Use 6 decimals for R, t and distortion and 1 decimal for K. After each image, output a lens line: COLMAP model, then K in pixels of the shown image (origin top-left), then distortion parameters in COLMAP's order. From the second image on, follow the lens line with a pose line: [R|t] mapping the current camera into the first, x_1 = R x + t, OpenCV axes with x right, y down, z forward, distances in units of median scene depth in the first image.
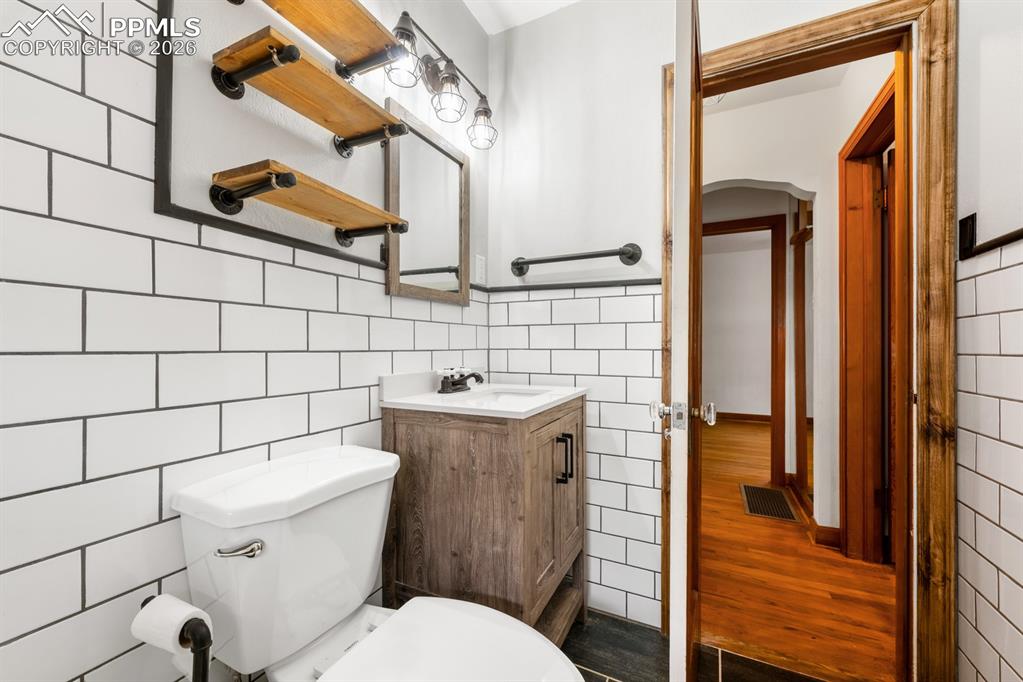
lens RADIAL K [[405.8, 0, 510.1], [0, 405.8, 347.0], [0, 0, 1]] dist [0.001040, -0.000135]
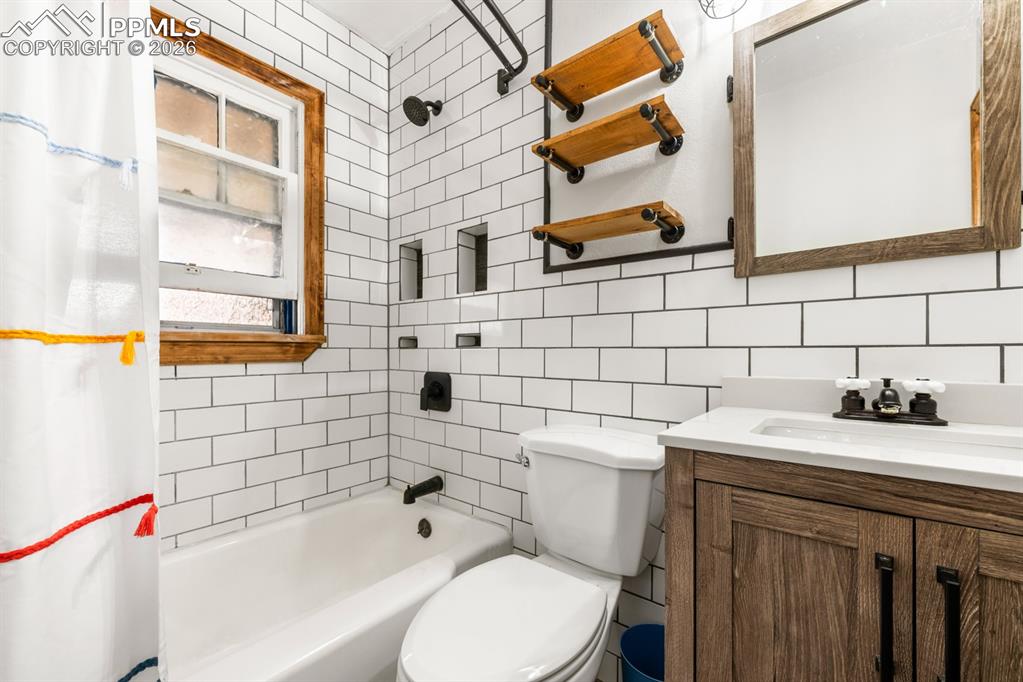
lens RADIAL K [[405.8, 0, 509.6], [0, 405.8, 345.7], [0, 0, 1]] dist [0.001040, -0.000135]
pose [[-0.216145, 0.002300, -0.976359, 0.671987], [0.013711, 0.999906, -0.000680, 0.000987], [0.976265, -0.013534, -0.216156, 0.833180]]
